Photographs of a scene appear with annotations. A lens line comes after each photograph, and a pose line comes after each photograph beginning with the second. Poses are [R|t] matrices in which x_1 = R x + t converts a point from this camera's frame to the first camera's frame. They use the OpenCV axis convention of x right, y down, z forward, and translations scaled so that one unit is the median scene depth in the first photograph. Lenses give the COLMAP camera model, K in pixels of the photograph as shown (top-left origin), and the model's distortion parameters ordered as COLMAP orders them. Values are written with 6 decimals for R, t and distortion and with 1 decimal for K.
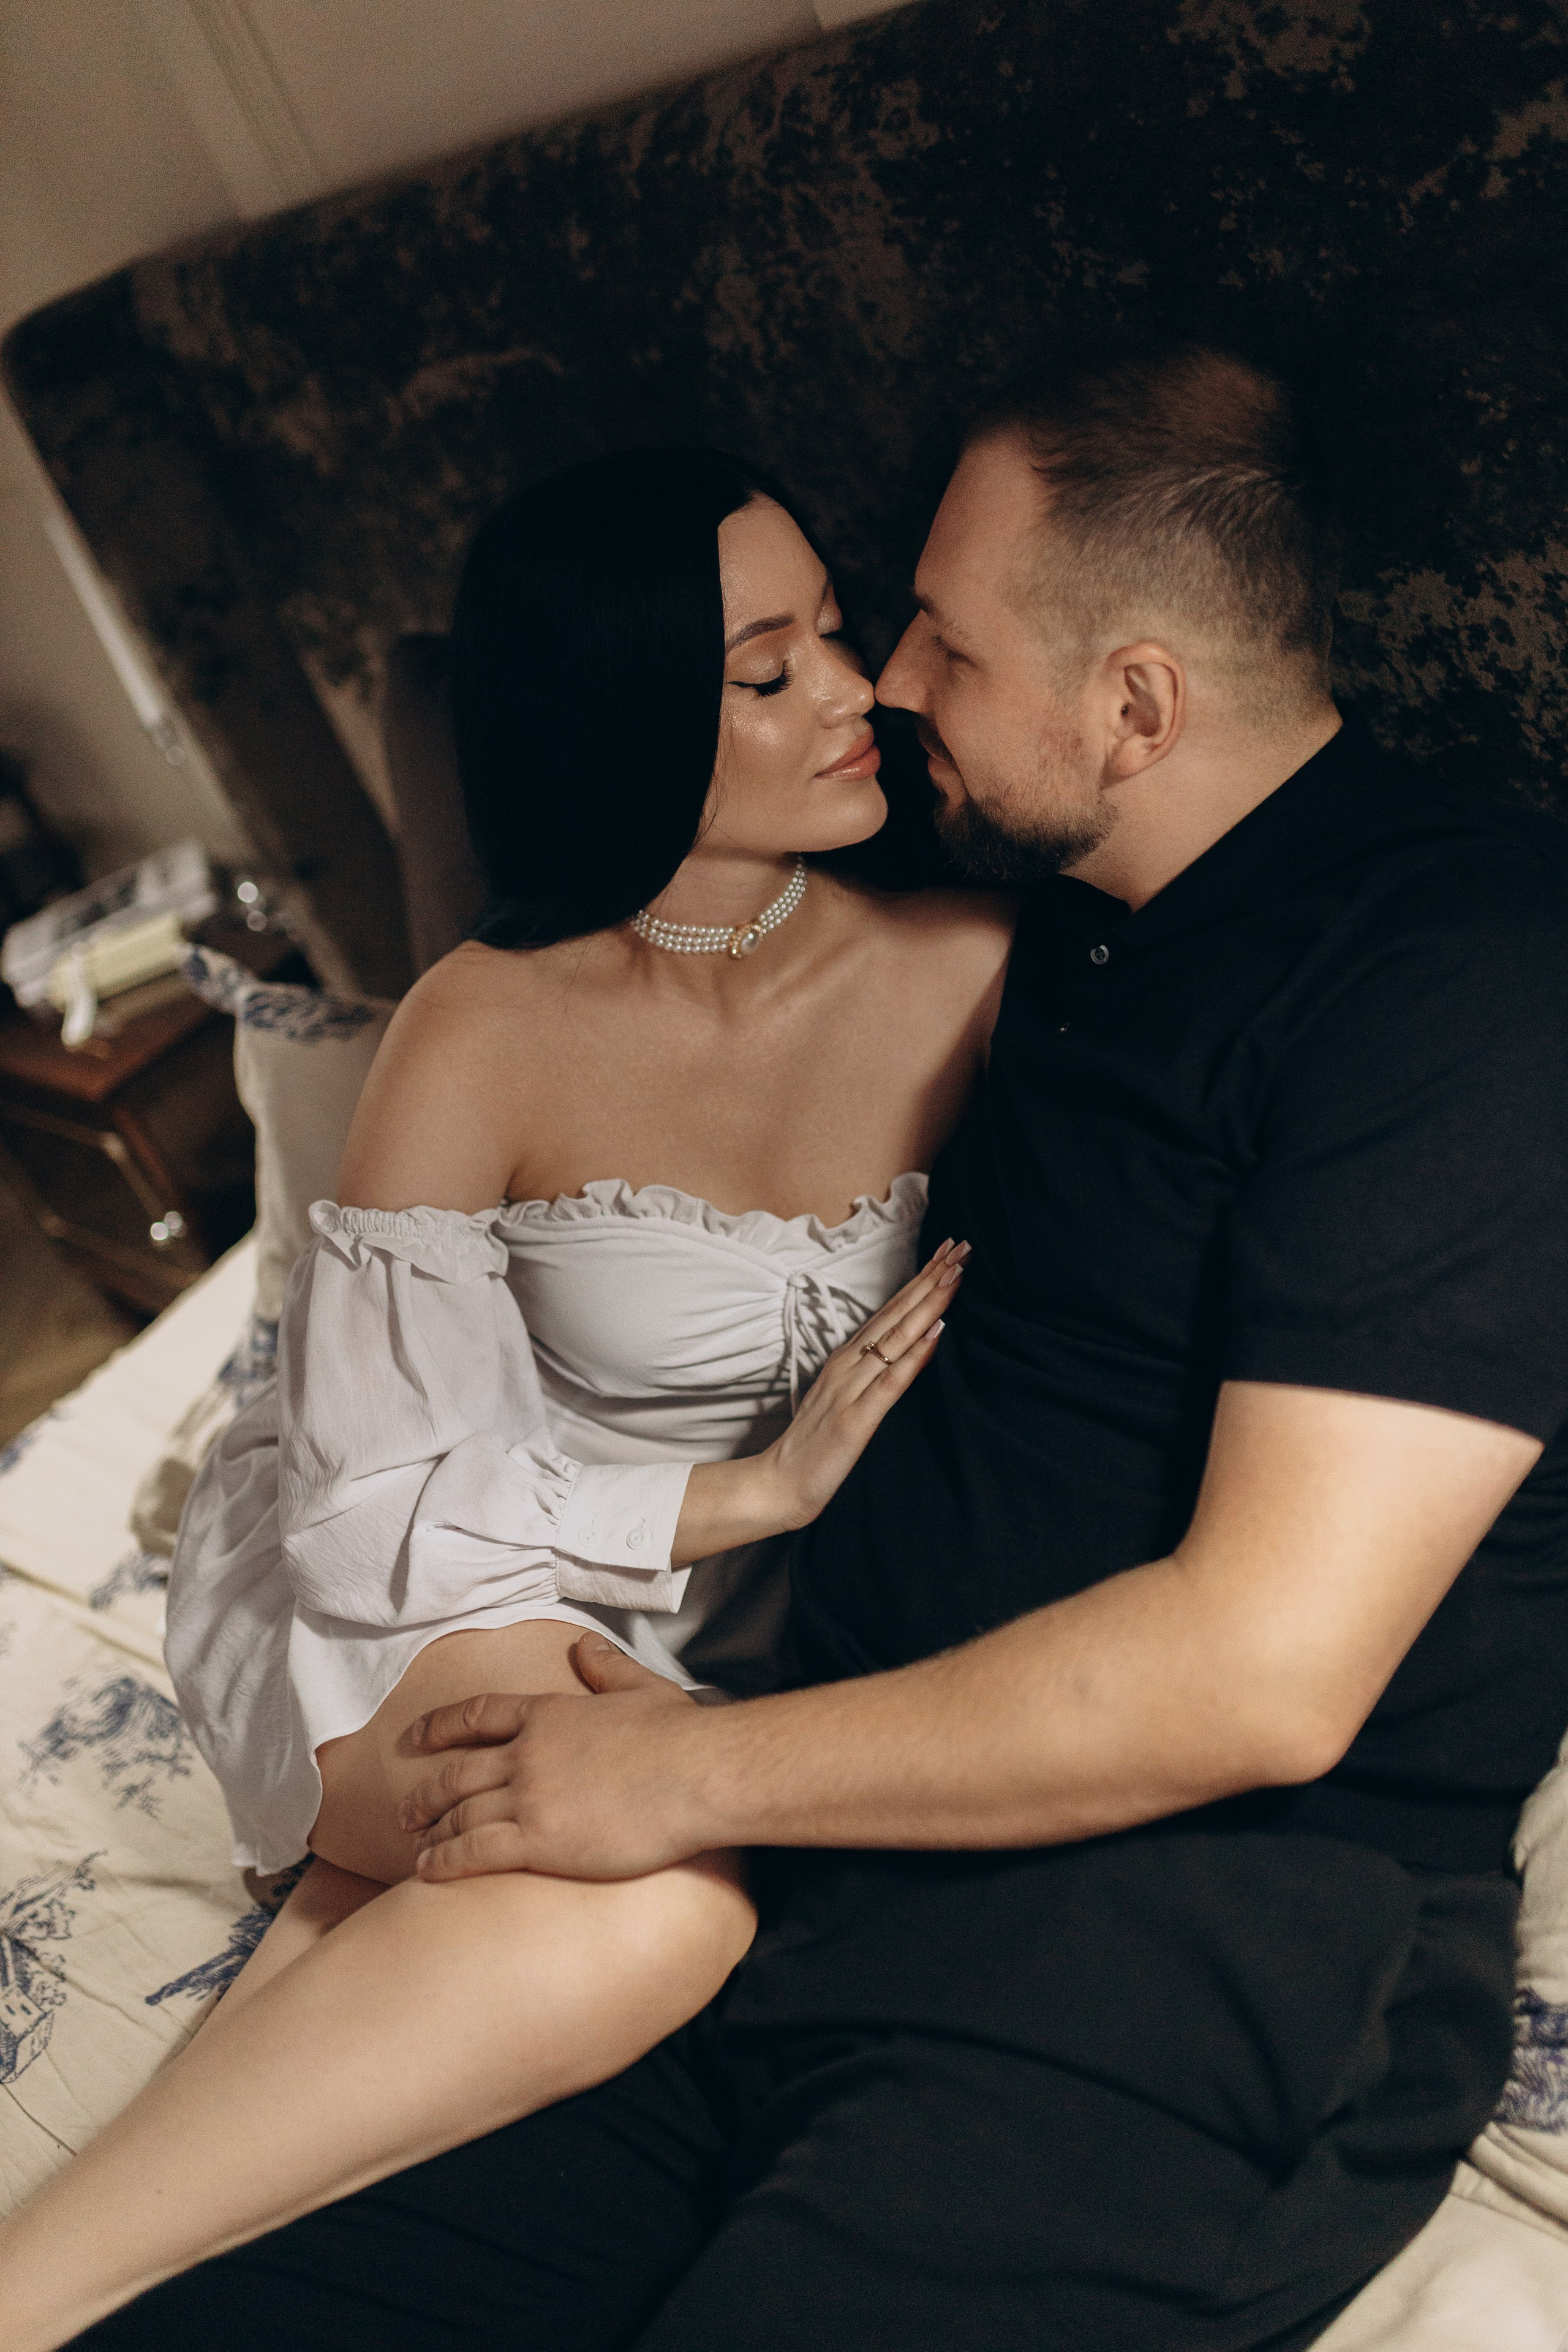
lens RADIAL K [[2276.7, 0, 784.0], [0, 2276.7, 1176.0], [0, 0, 1]] dist [0.004711, 0.001371]
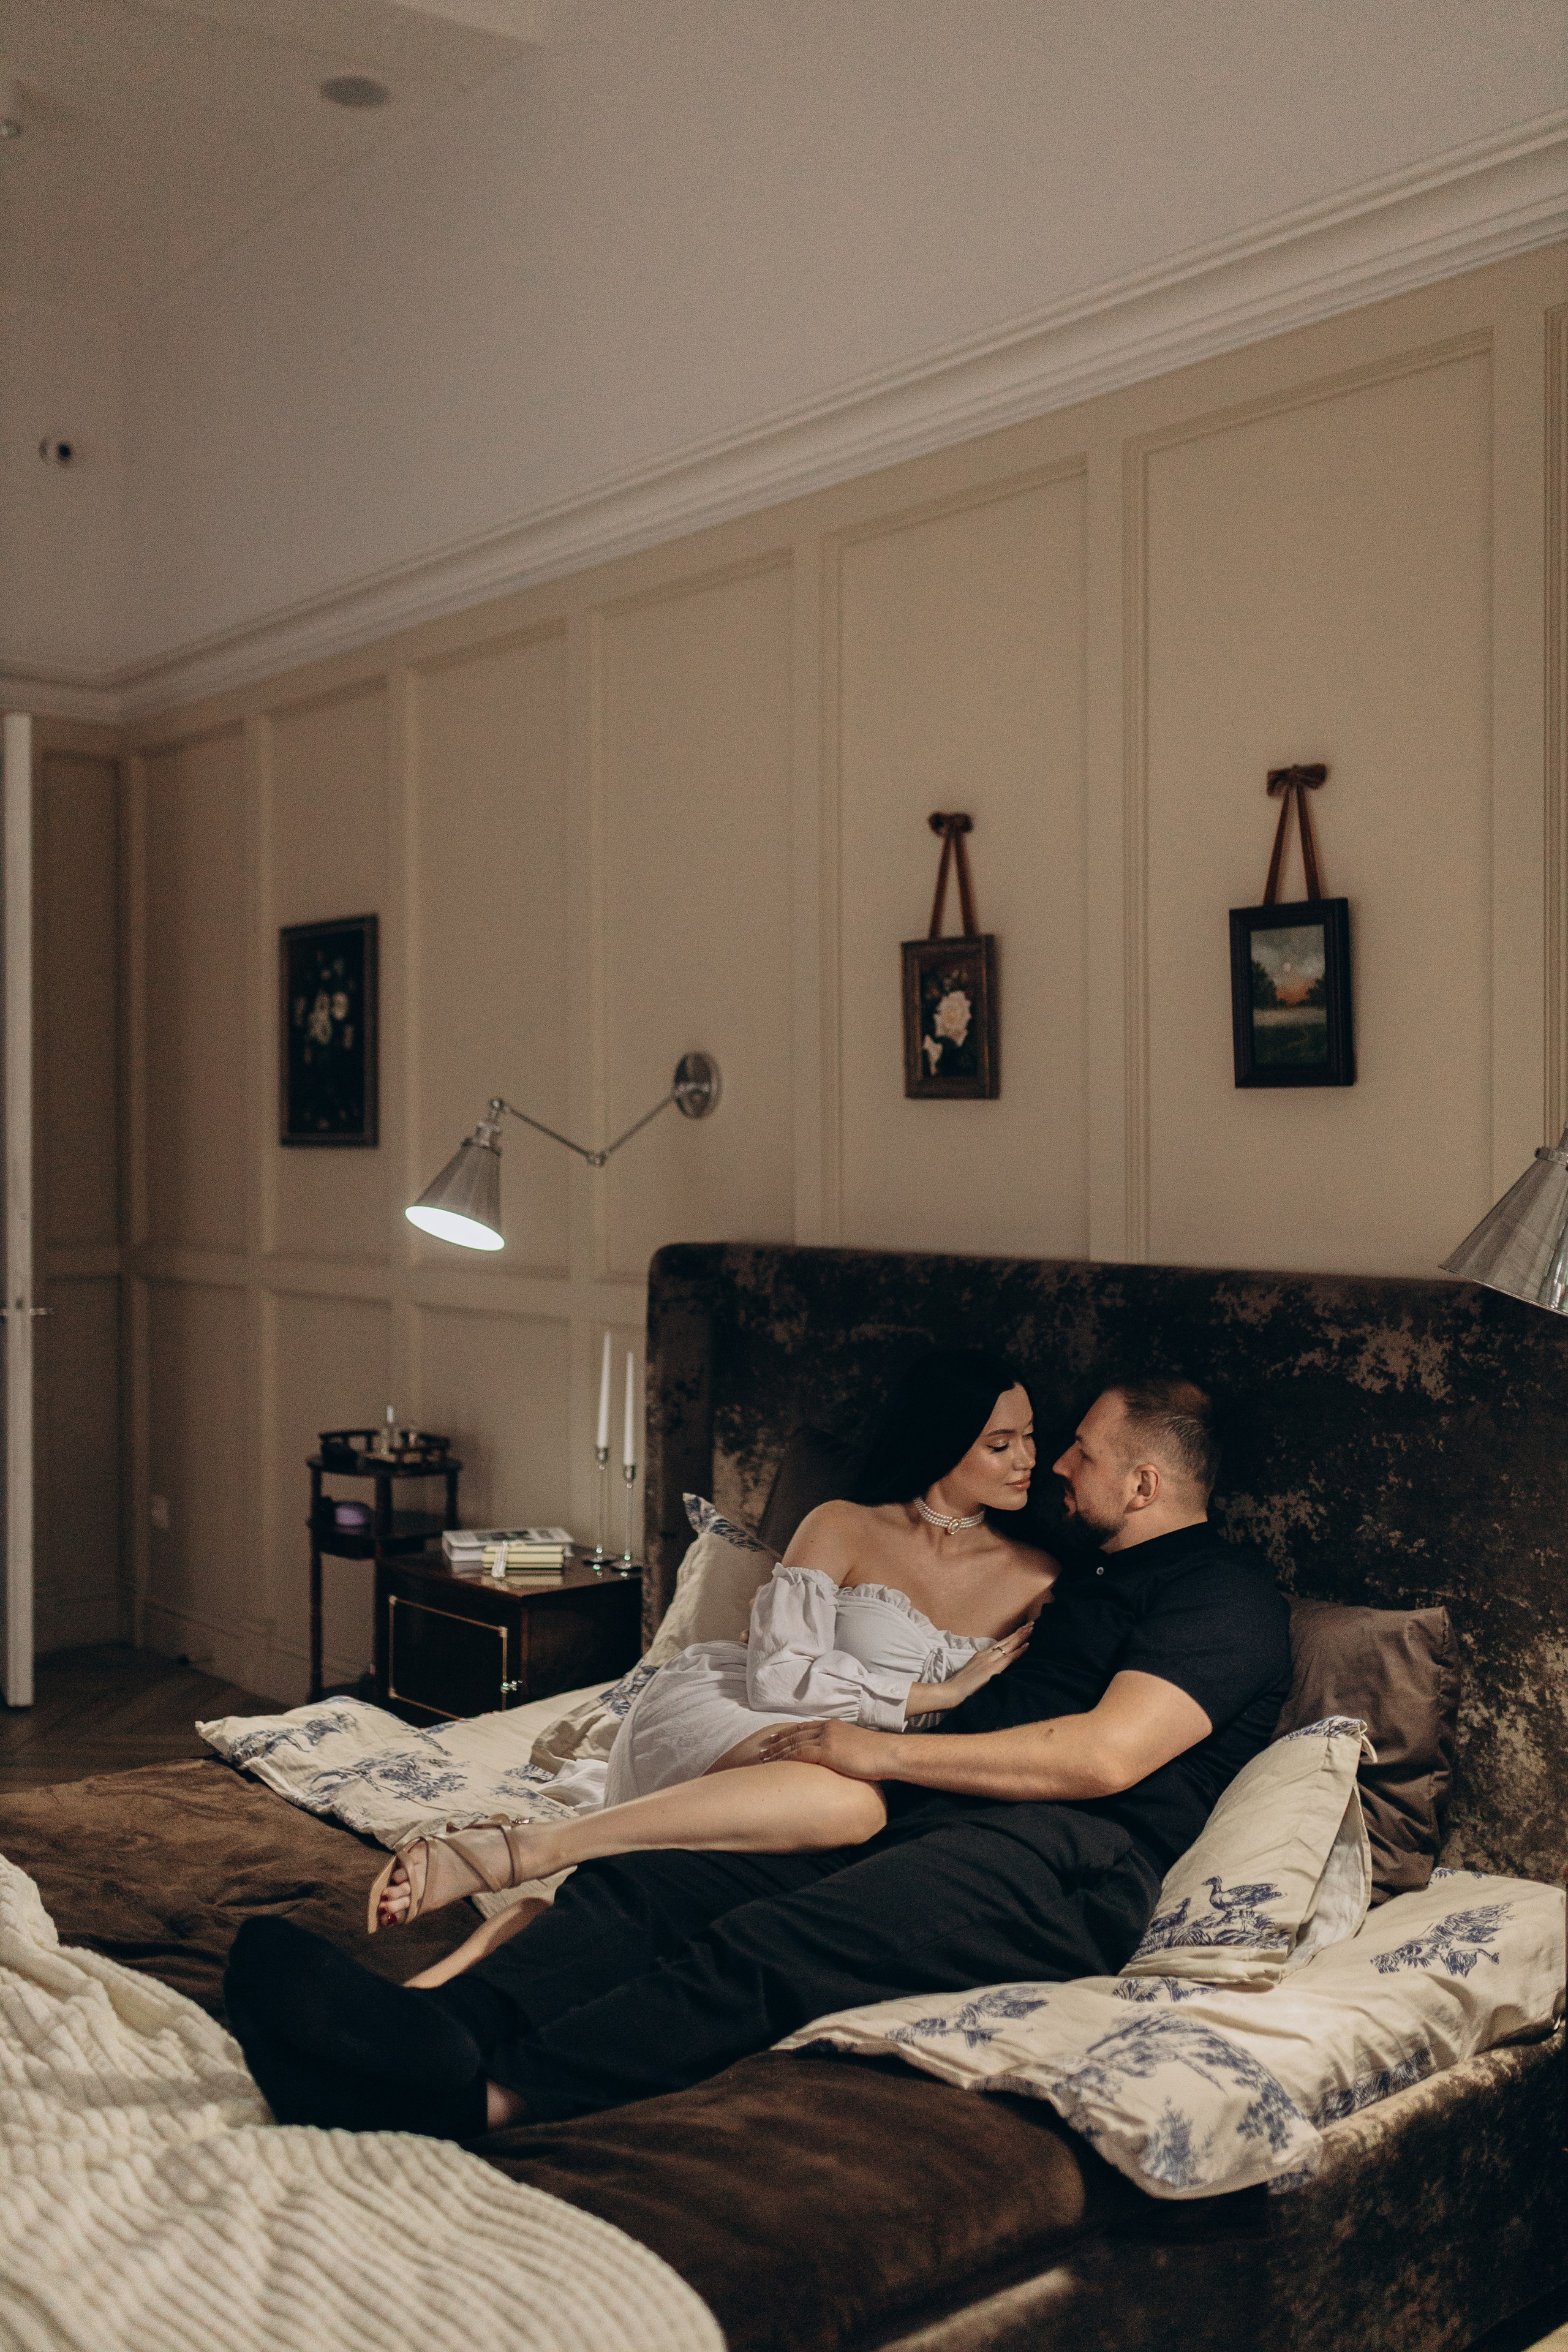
lens RADIAL K [[2276.7, 0, 784.0], [0, 2276.7, 1176.0], [0, 0, 1]] dist [0.004711, 0.001371]
pose [[0.927500, 0.371368, -0.042774, -0.264651], [-0.342699, 0.798983, -0.494149, 0.968320], [-0.149336, 0.472981, 0.868325, -1.486416]]
